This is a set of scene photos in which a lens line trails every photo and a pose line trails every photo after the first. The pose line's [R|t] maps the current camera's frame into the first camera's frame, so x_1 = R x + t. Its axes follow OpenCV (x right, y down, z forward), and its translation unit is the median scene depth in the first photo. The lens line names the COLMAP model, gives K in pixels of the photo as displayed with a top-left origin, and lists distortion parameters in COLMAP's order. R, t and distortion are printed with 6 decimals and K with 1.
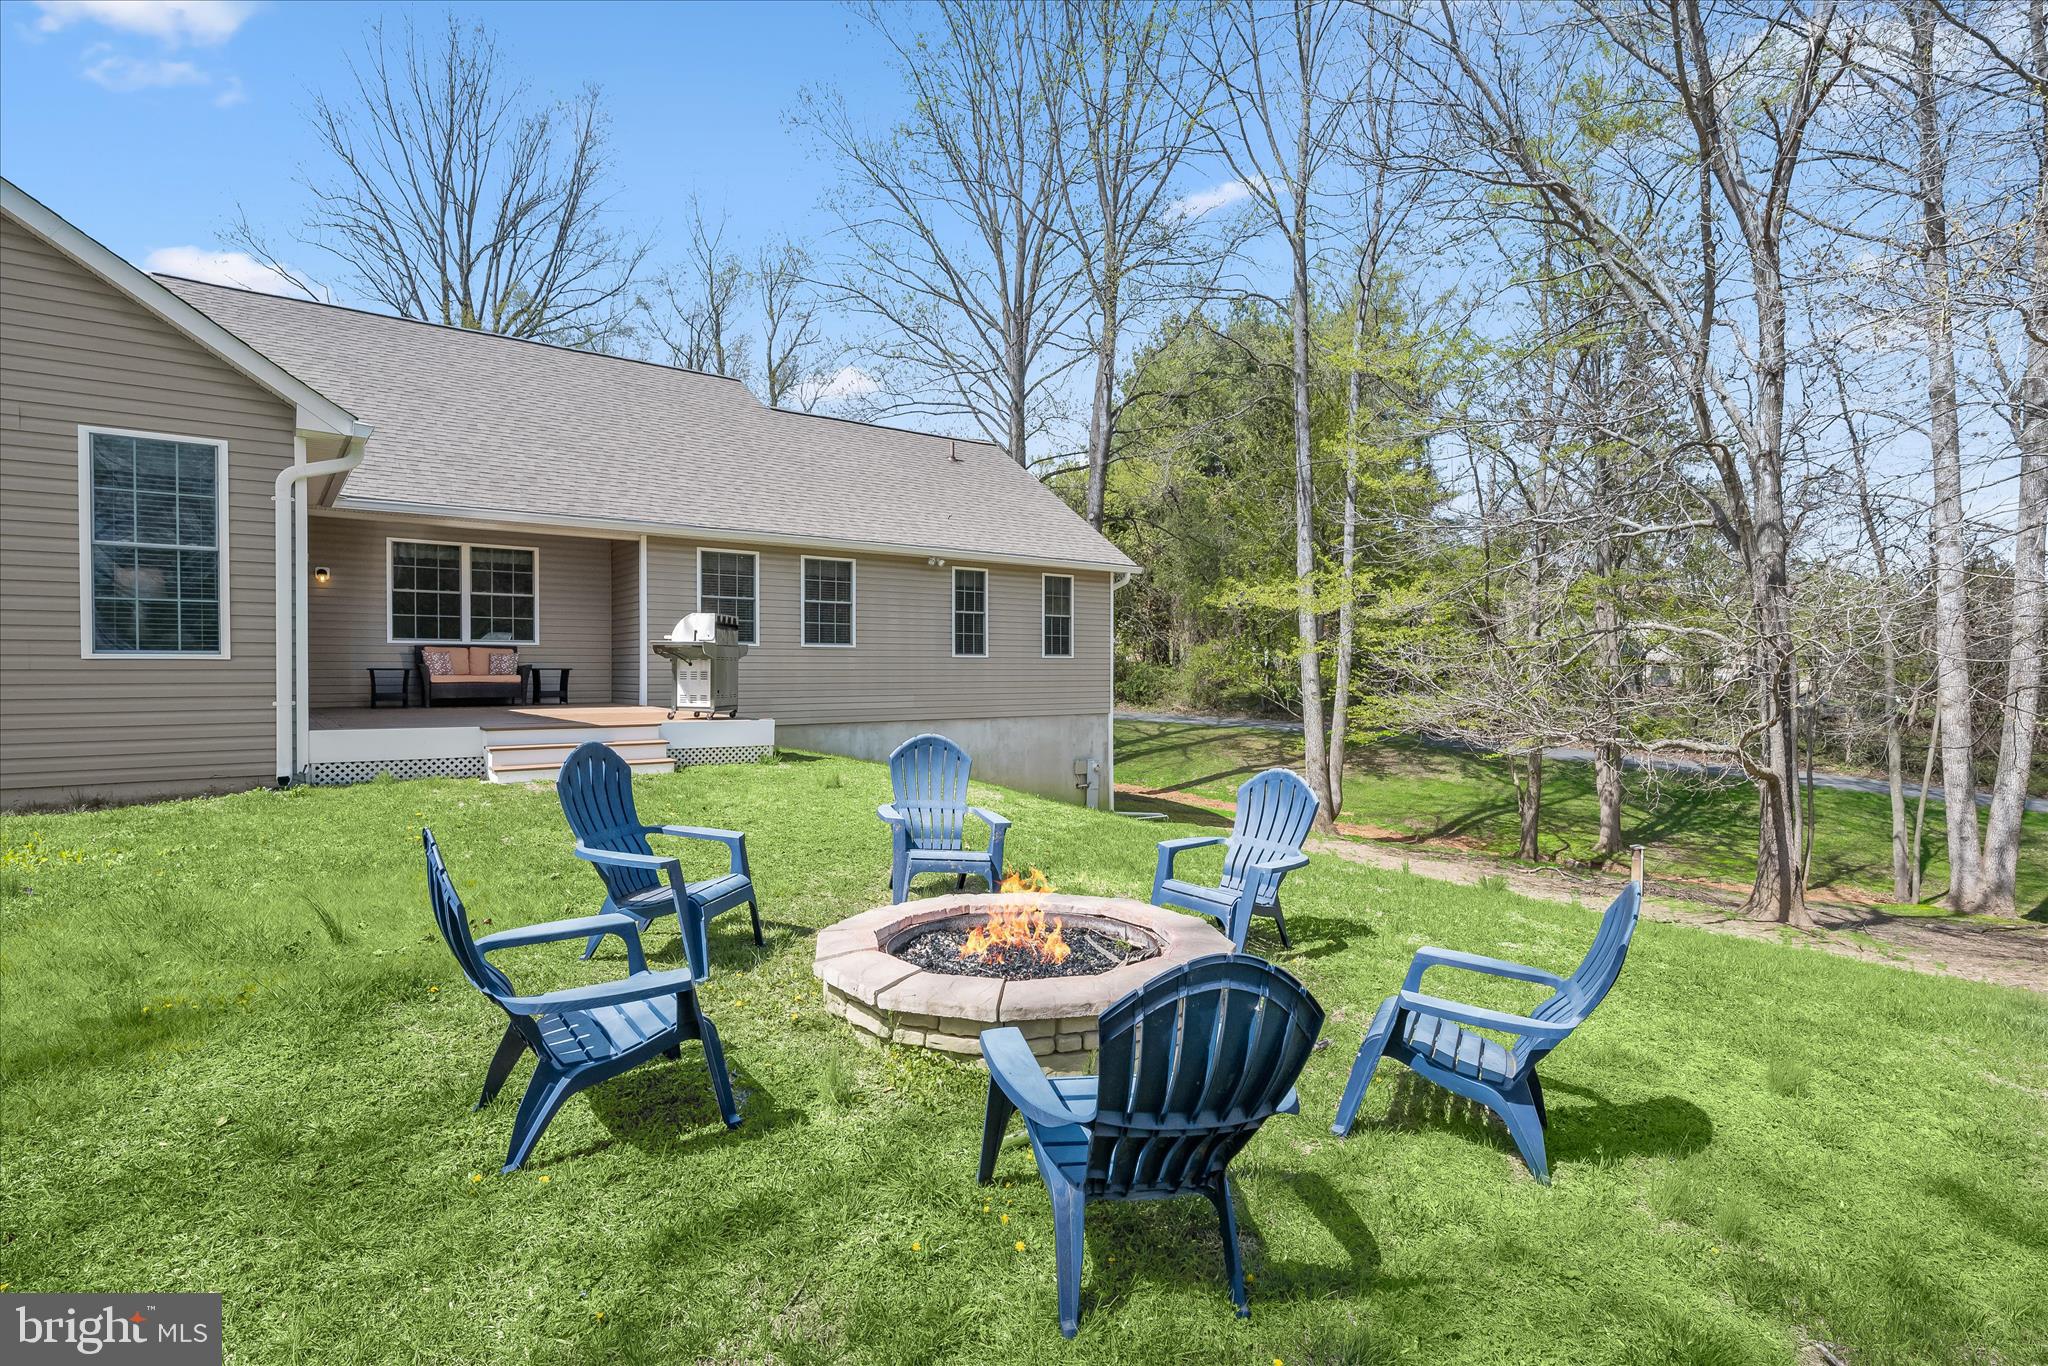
lens RADIAL K [[1024.3, 0, 1040.3], [0, 1024.3, 680.6], [0, 0, 1]] dist [0.001450, -0.000033]
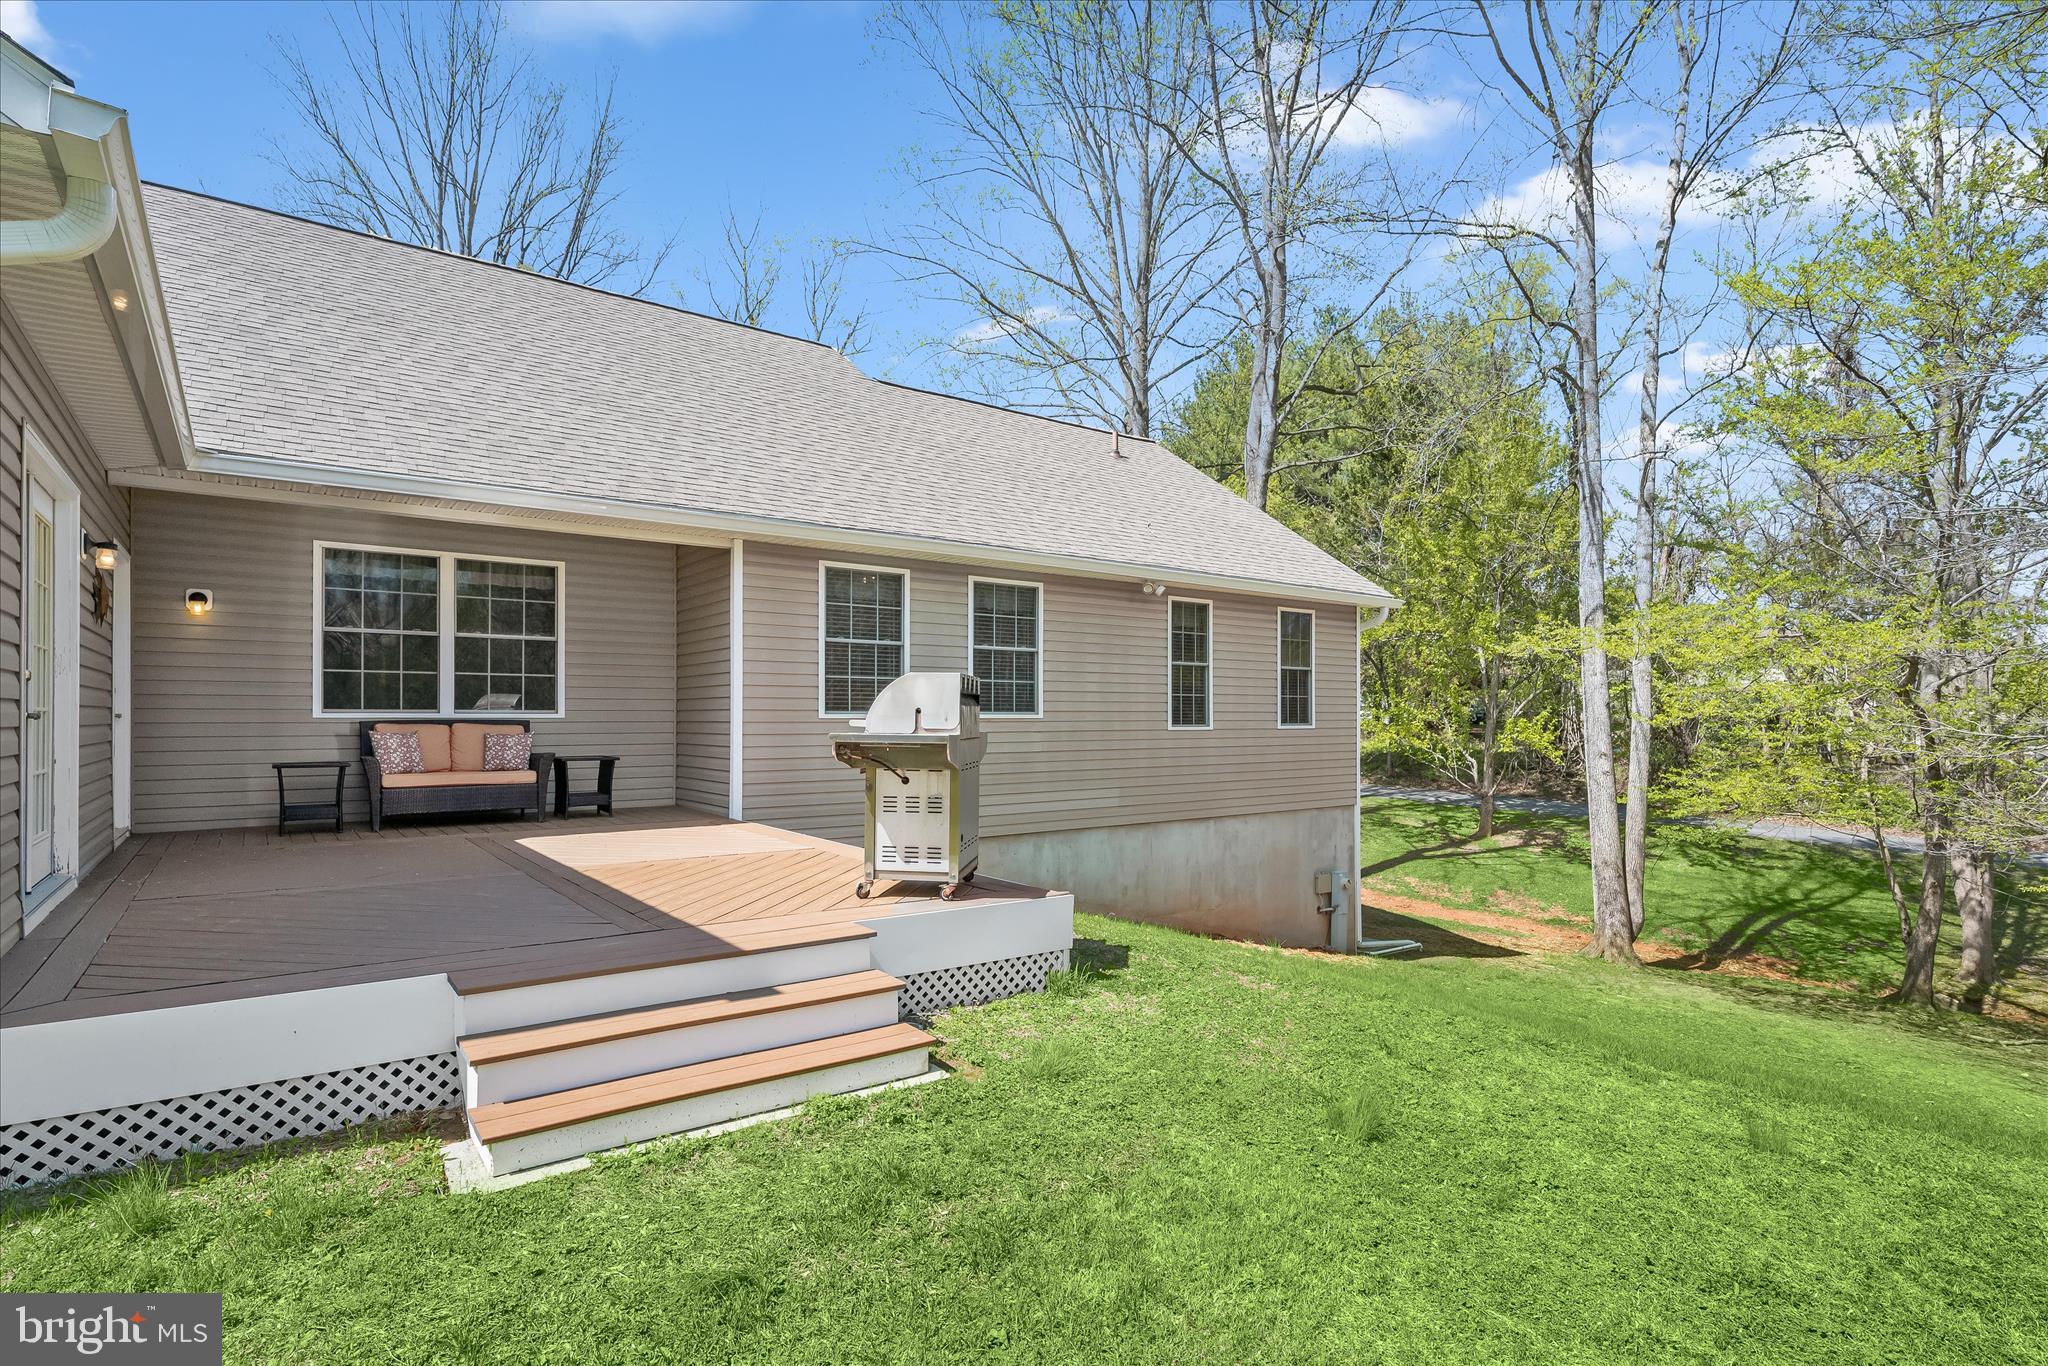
lens RADIAL K [[1024.3, 0, 1030.5], [0, 1024.3, 708.7], [0, 0, 1]] dist [0.001450, -0.000033]
pose [[0.999960, -0.000293, -0.008902, -0.200748], [0.000133, 0.999839, -0.017925, -0.029057], [0.008905, 0.017923, 0.999800, 0.380607]]
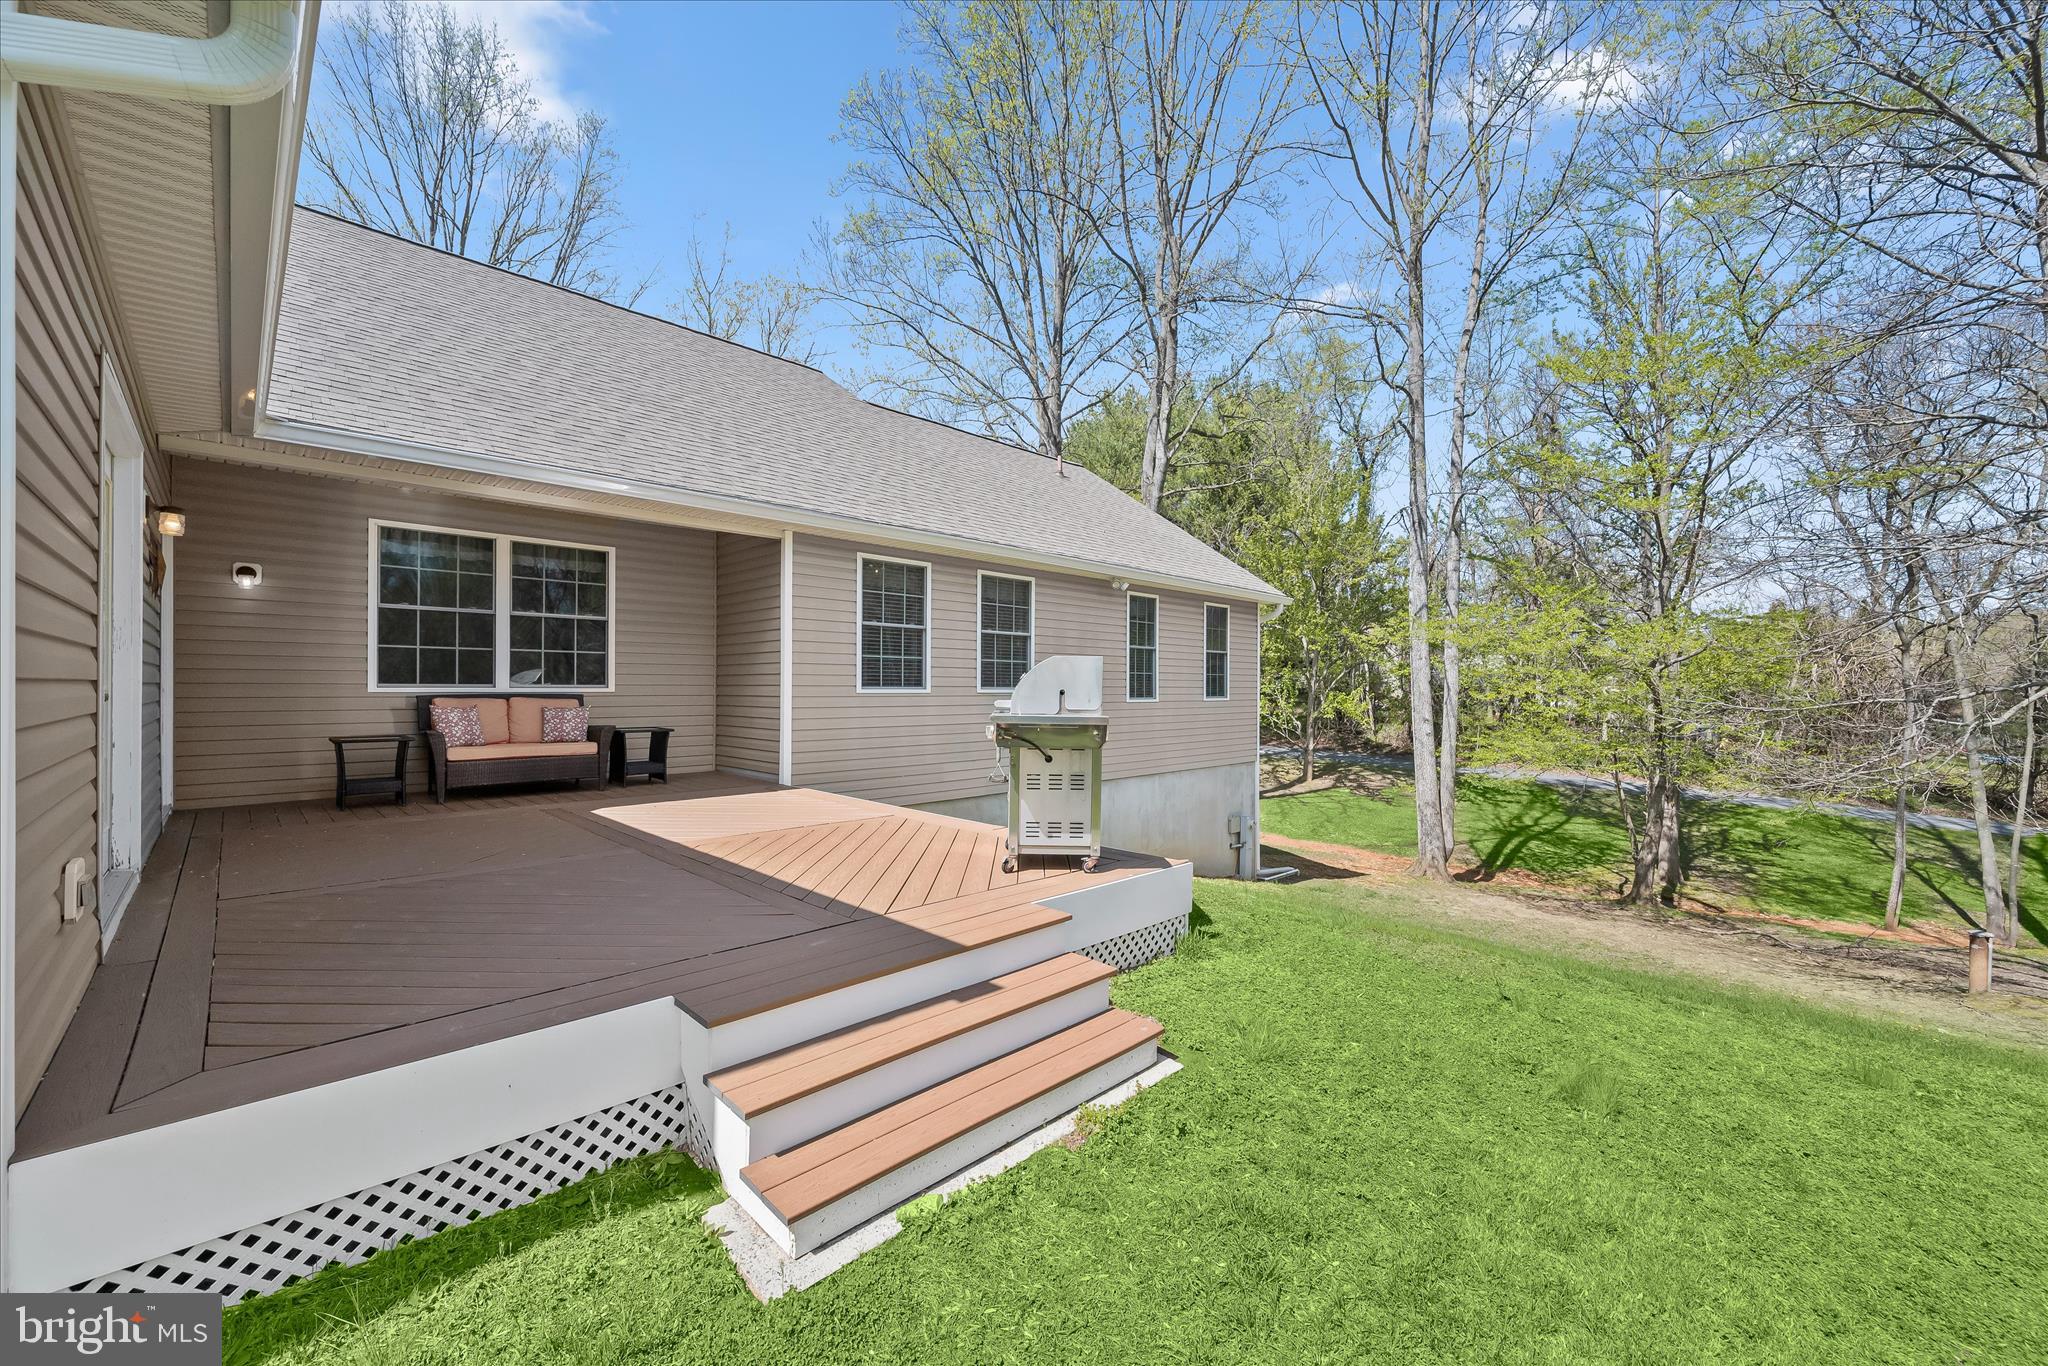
lens RADIAL K [[799.5, 0, 1032.2], [0, 799.5, 683.9], [0, 0, 1]] dist [-0.002669, 0.001056]
pose [[0.991589, 0.004307, 0.129357, -0.285814], [-0.002585, 0.999906, -0.013475, -0.033638], [-0.129403, 0.013027, 0.991506, 0.445394]]
